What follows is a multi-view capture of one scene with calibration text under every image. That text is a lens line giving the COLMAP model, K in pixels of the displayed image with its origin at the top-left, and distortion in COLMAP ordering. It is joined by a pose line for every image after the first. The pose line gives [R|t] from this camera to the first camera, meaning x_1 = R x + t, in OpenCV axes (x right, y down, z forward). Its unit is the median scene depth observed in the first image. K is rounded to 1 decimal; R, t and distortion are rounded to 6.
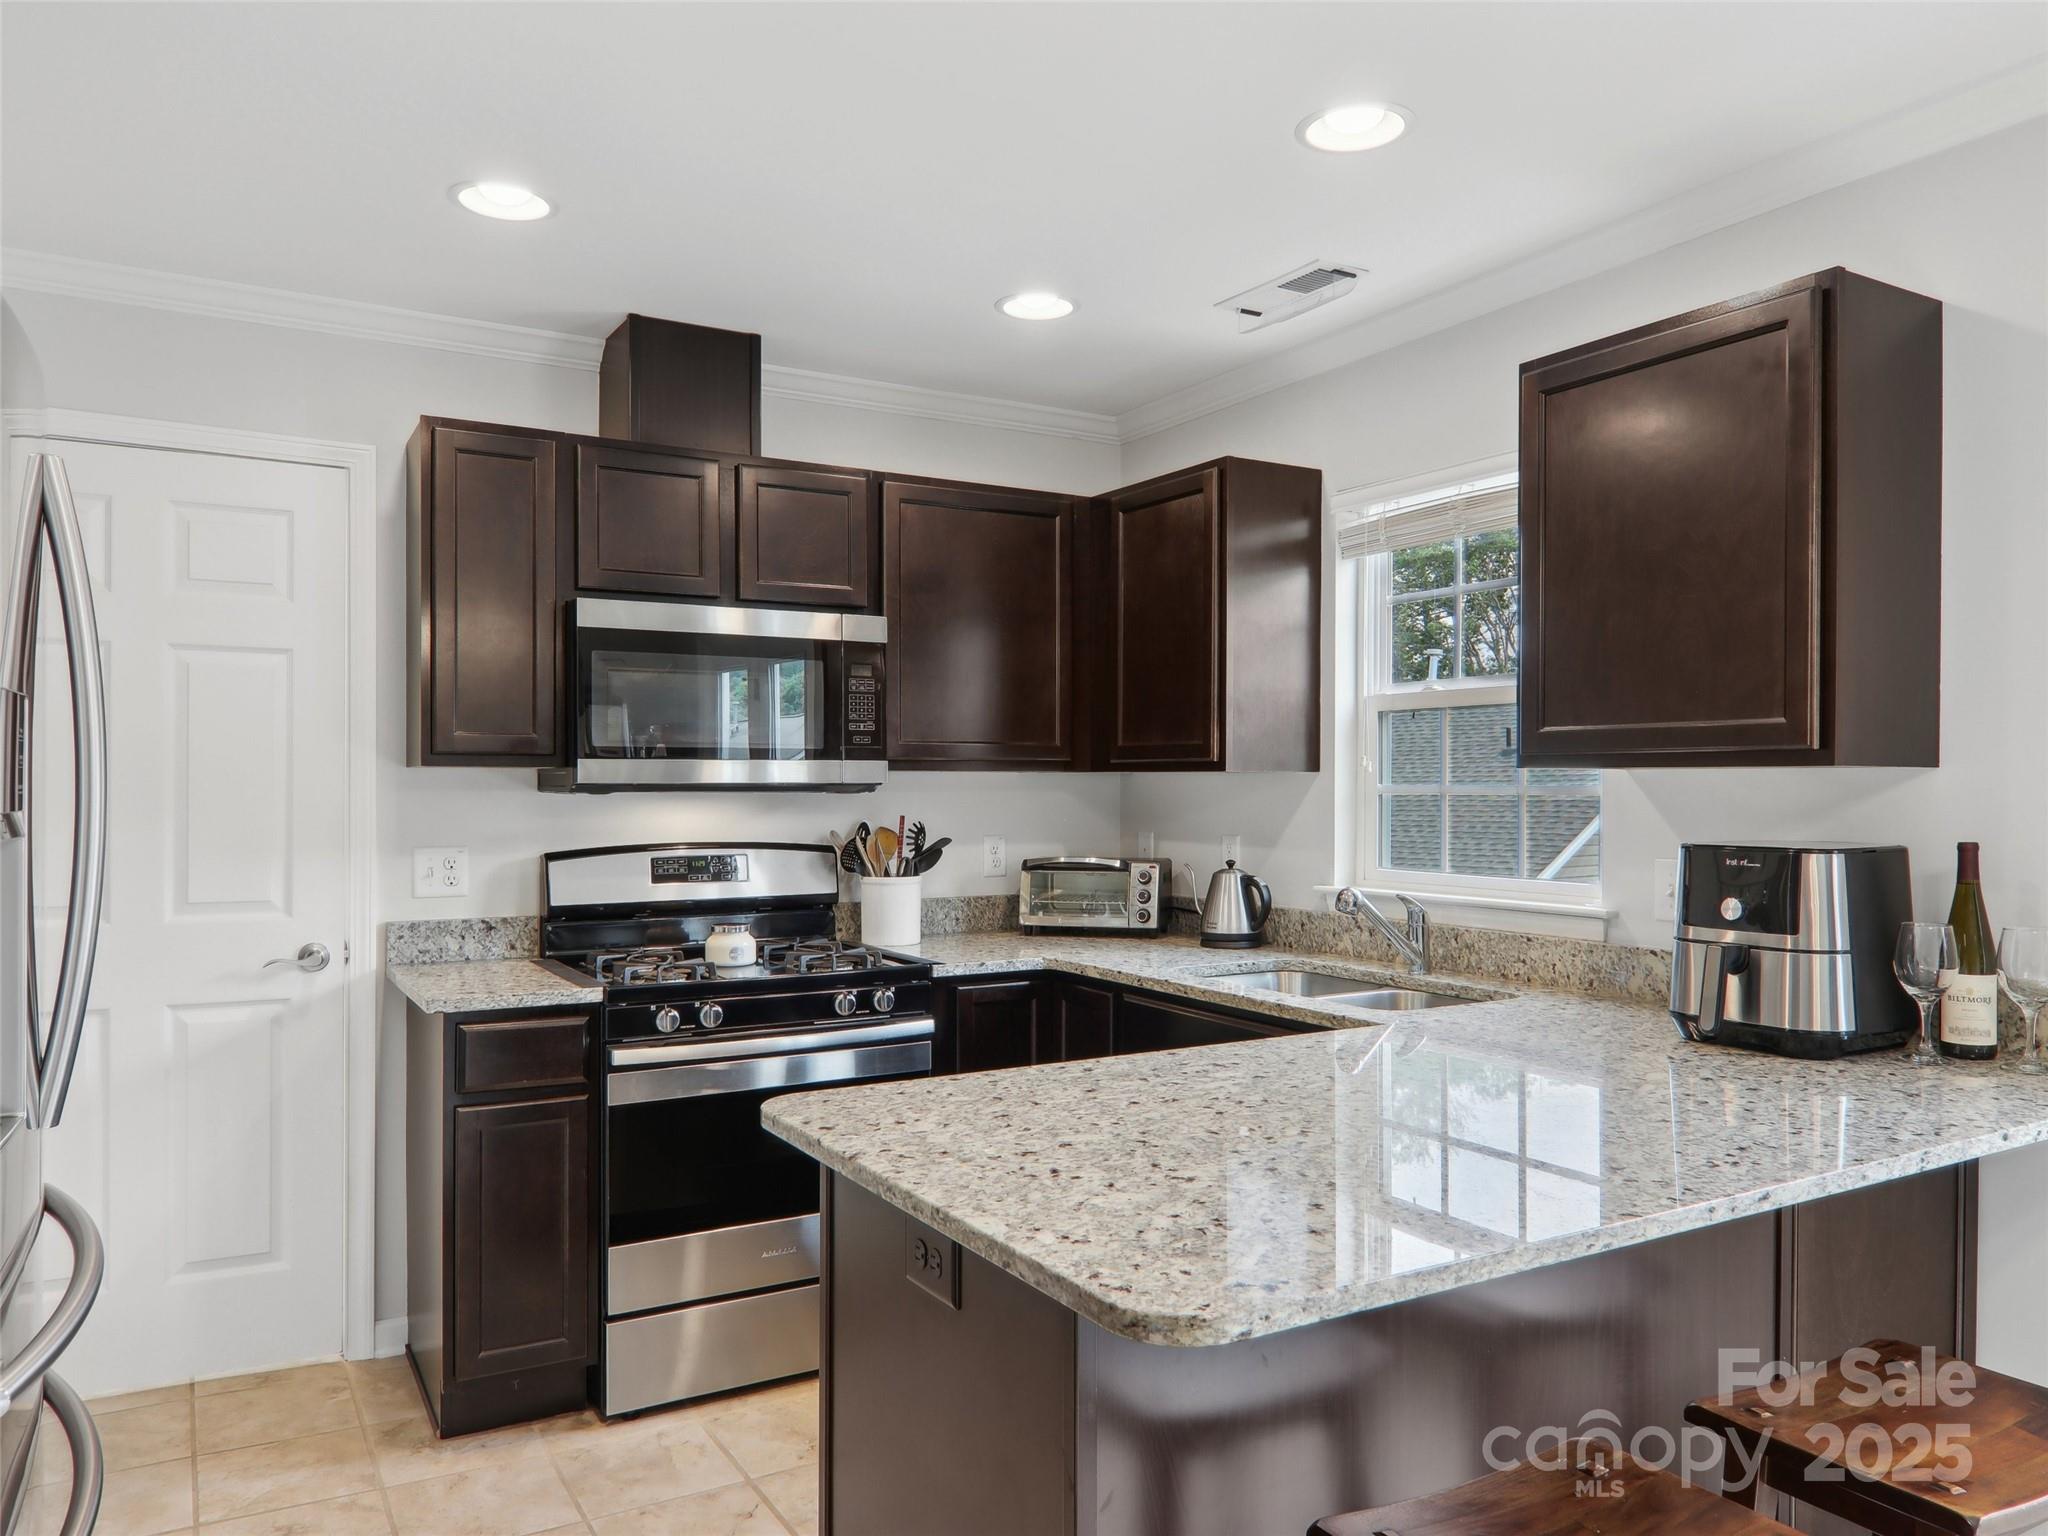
lens RADIAL K [[1439.2, 0, 1021.1], [0, 1439.2, 795.7], [0, 0, 1]] dist [0.001477, -0.003976]
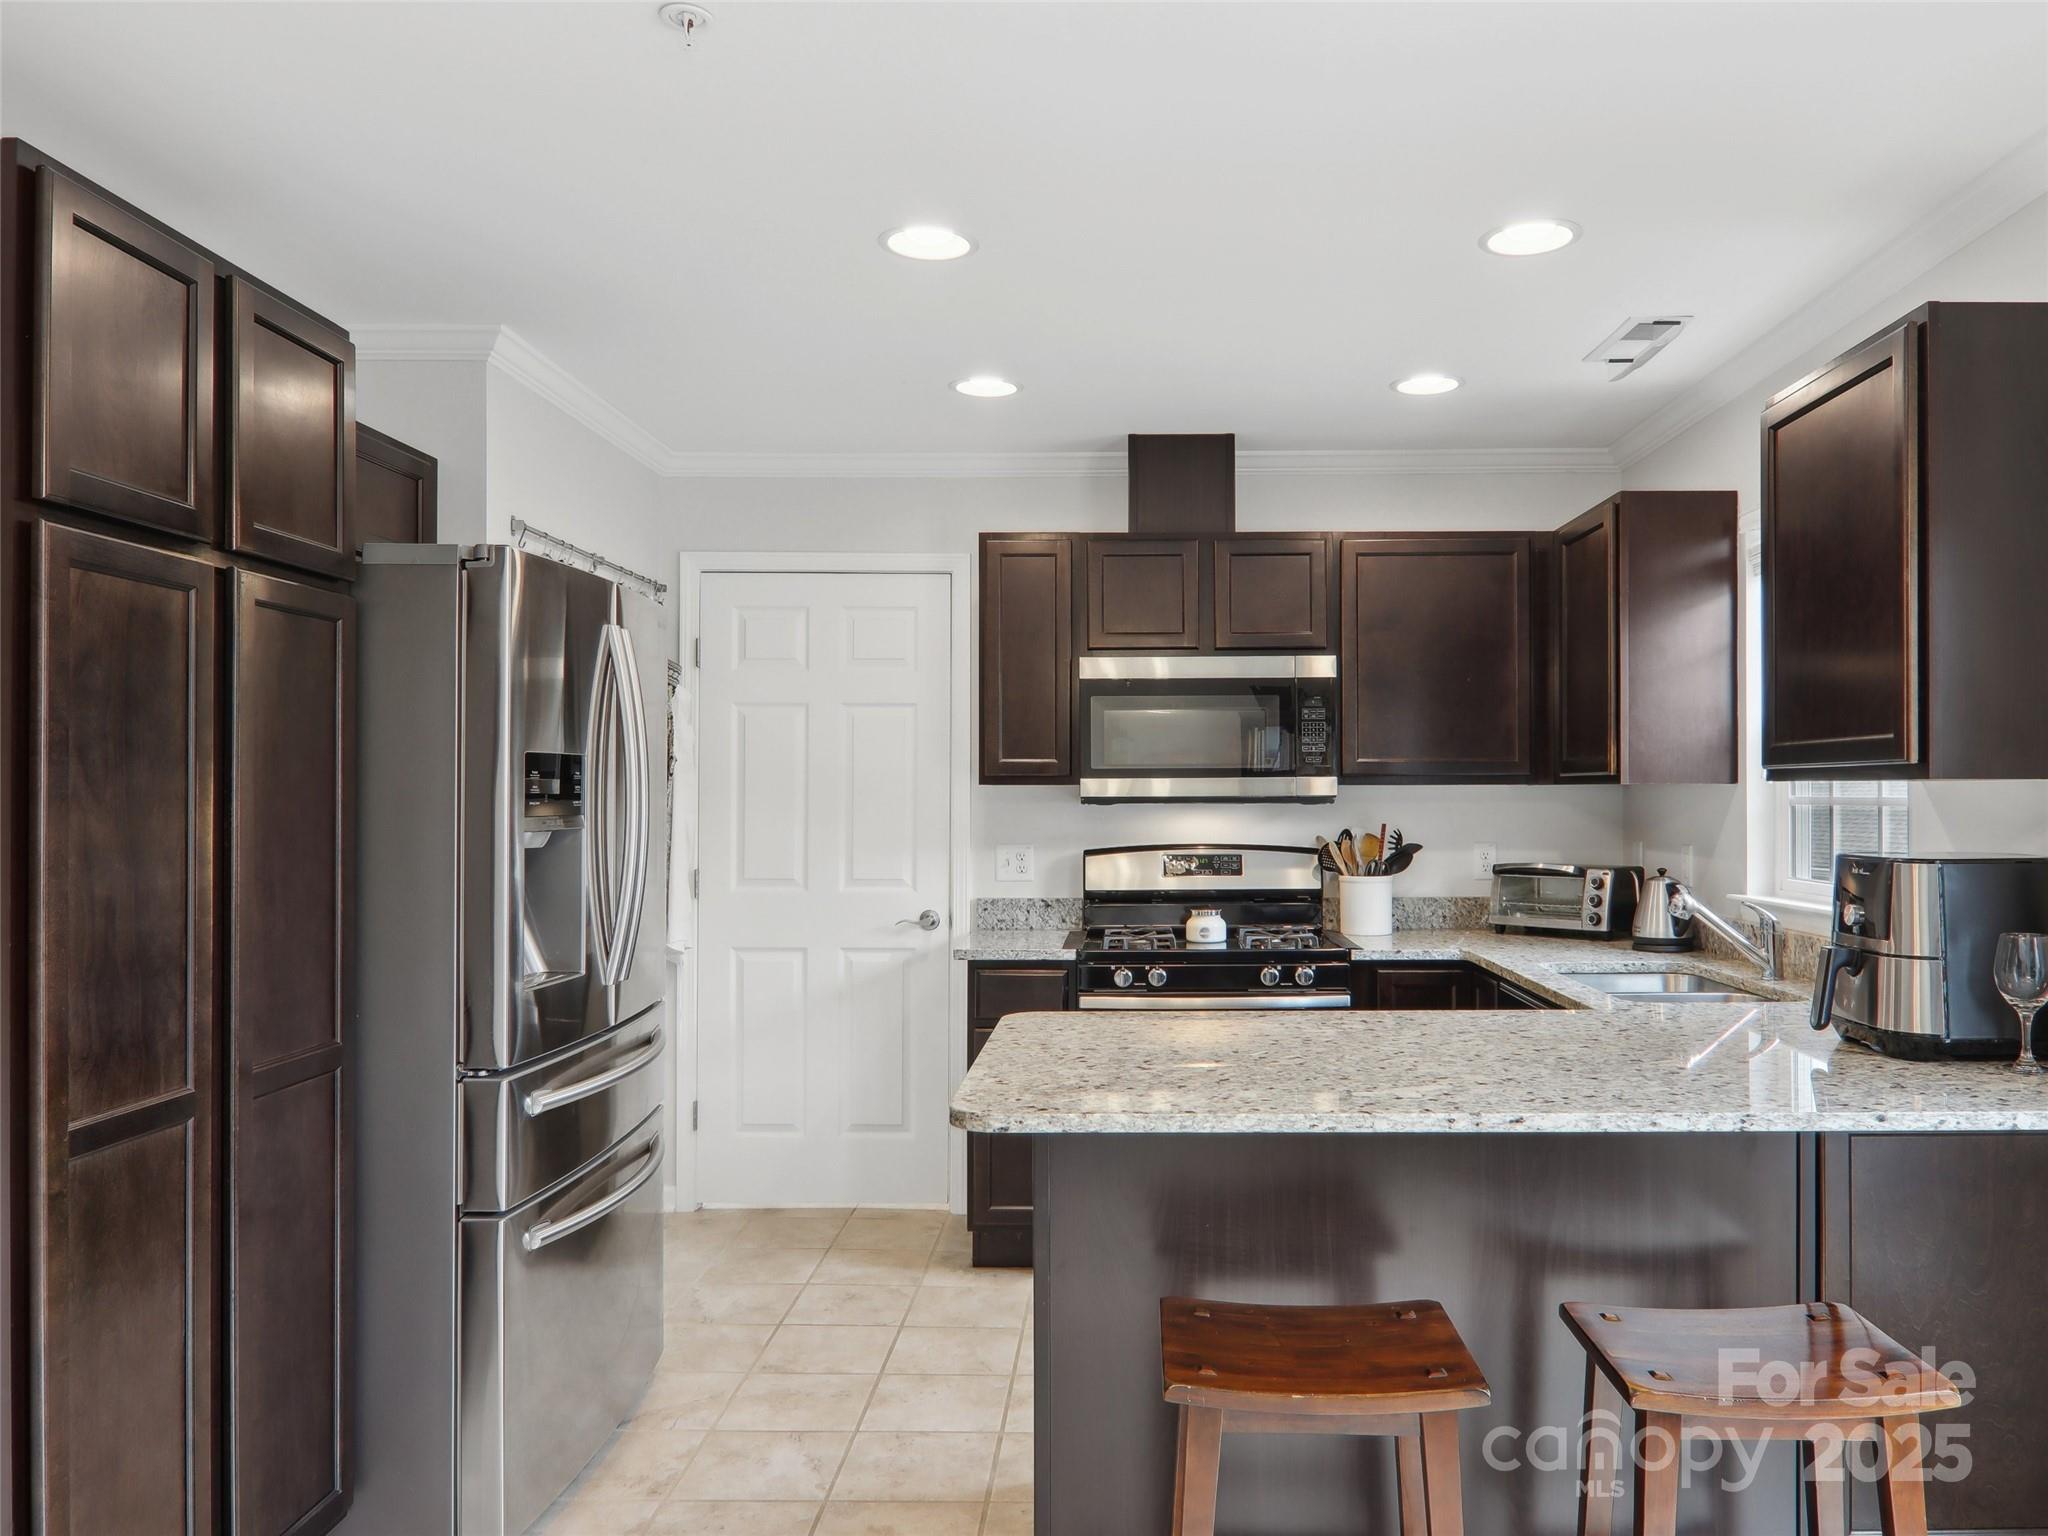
lens RADIAL K [[1469.9, 0, 1118.9], [0, 1469.9, 787.6], [0, 0, 1]] dist [-0.000860, -0.005210]
pose [[0.860697, -0.004955, -0.509093, 0.384827], [-0.001164, 0.999931, -0.011701, -0.001167], [0.509116, 0.010664, 0.860632, -0.137728]]
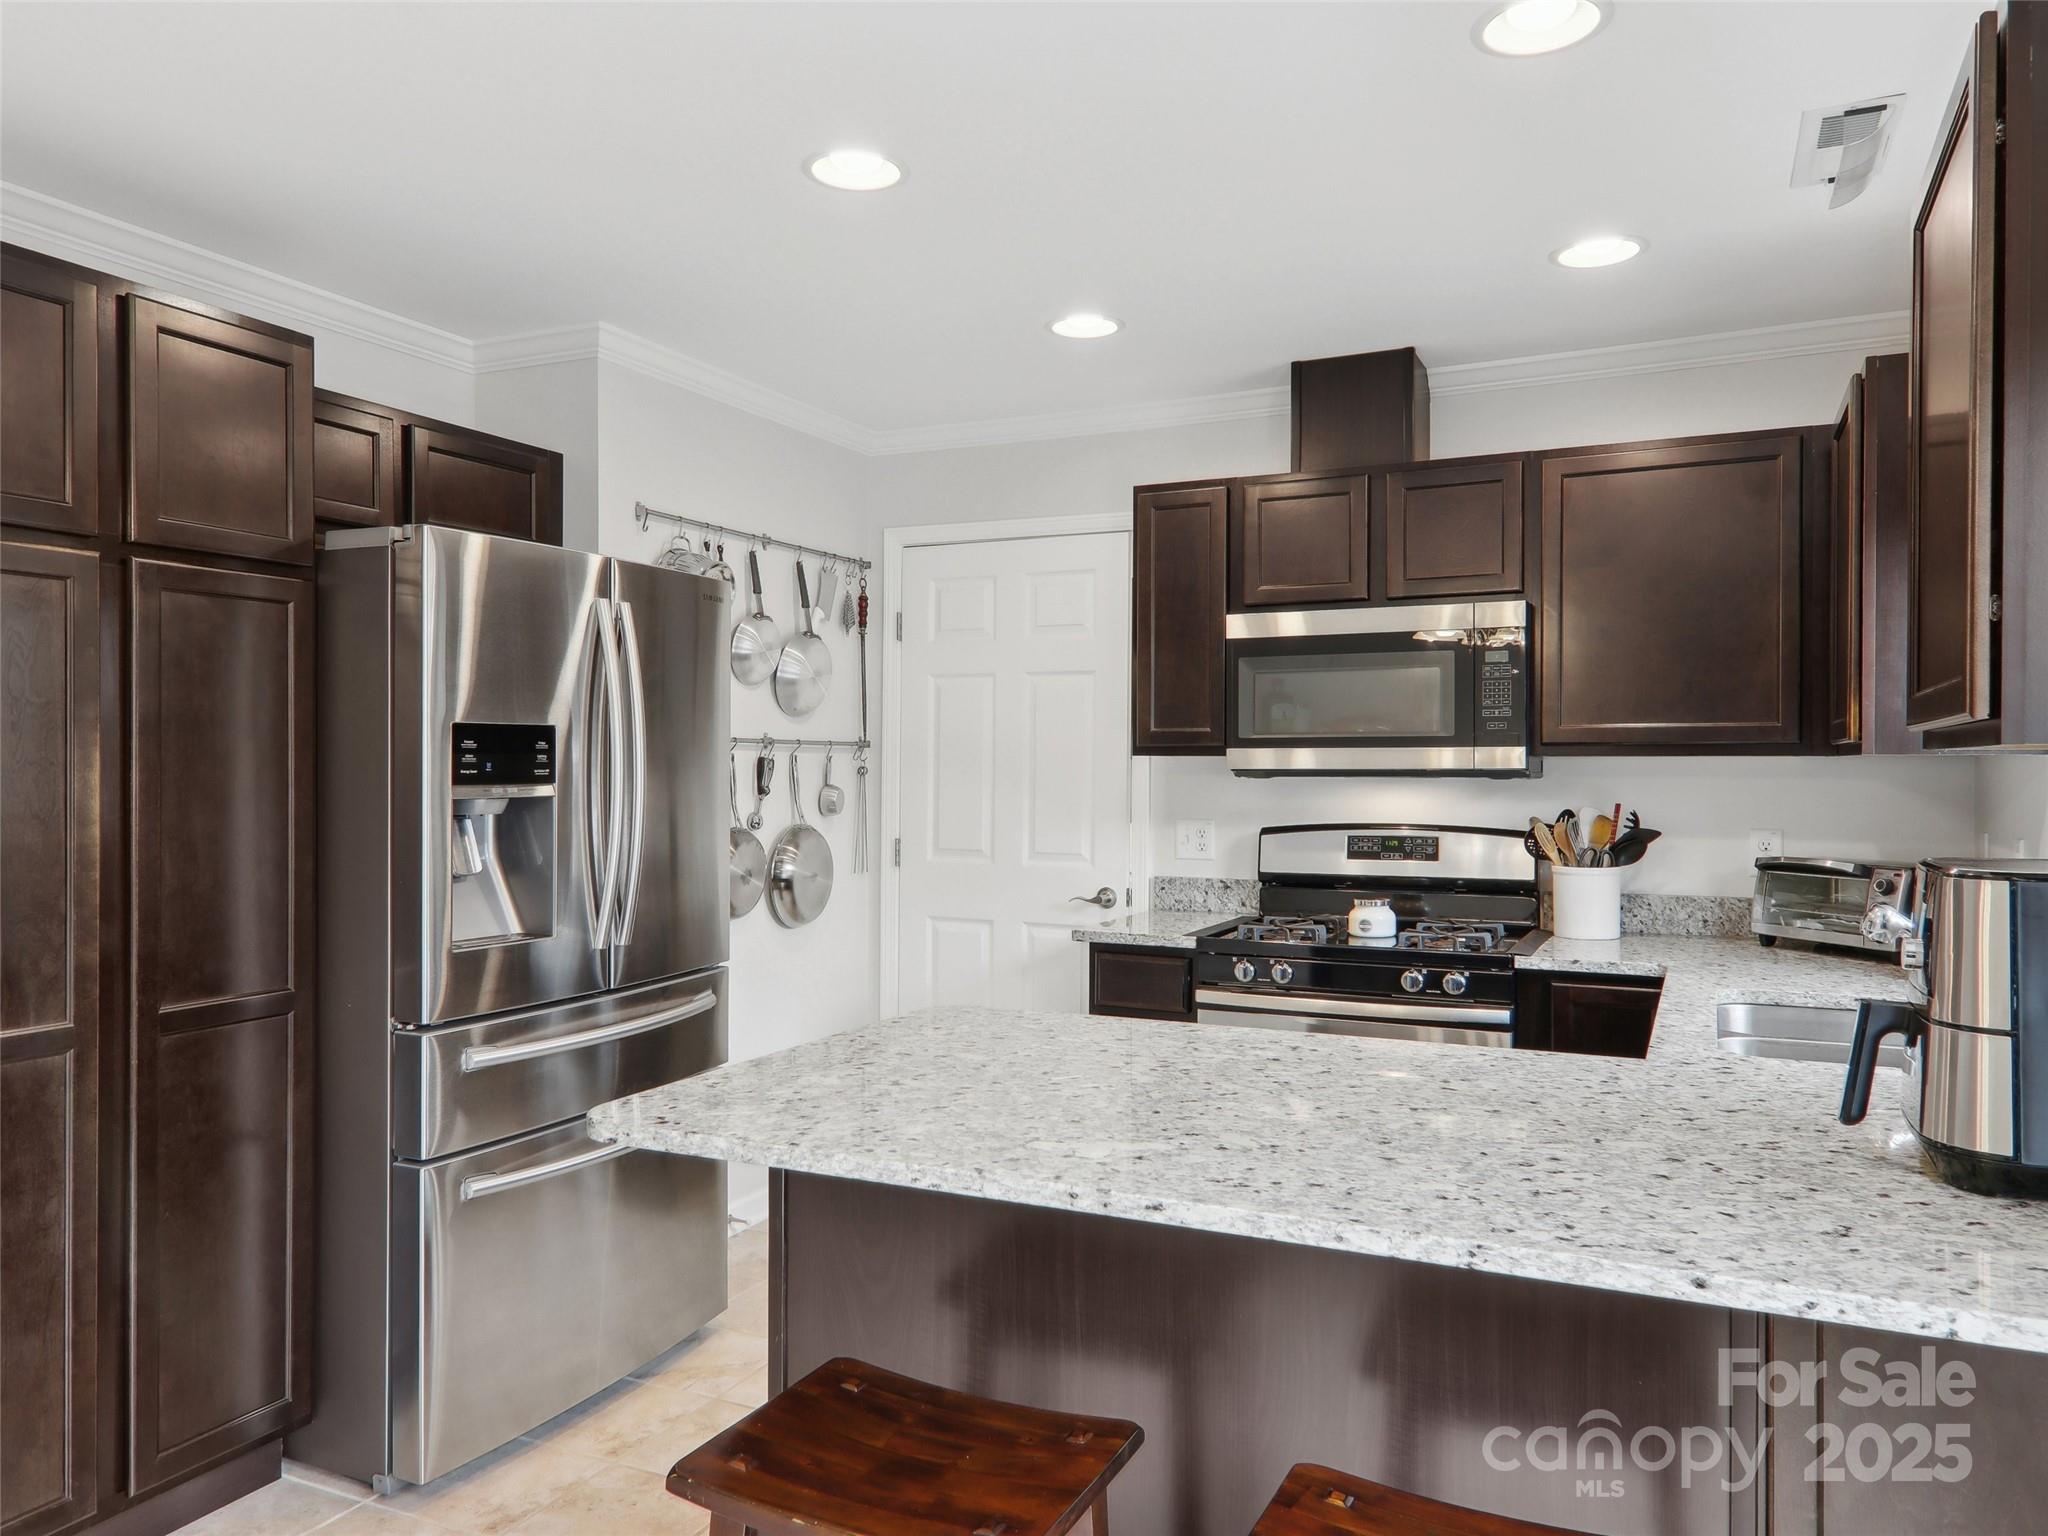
lens RADIAL K [[1434.4, 0, 1024.0], [0, 1434.4, 768.0], [0, 0, 1]] dist [0.015944, 0.000089]
pose [[0.565682, 0.001367, -0.824623, 0.546921], [-0.008062, 0.999960, -0.003873, -0.003146], [0.824584, 0.008839, 0.565670, 0.169537]]
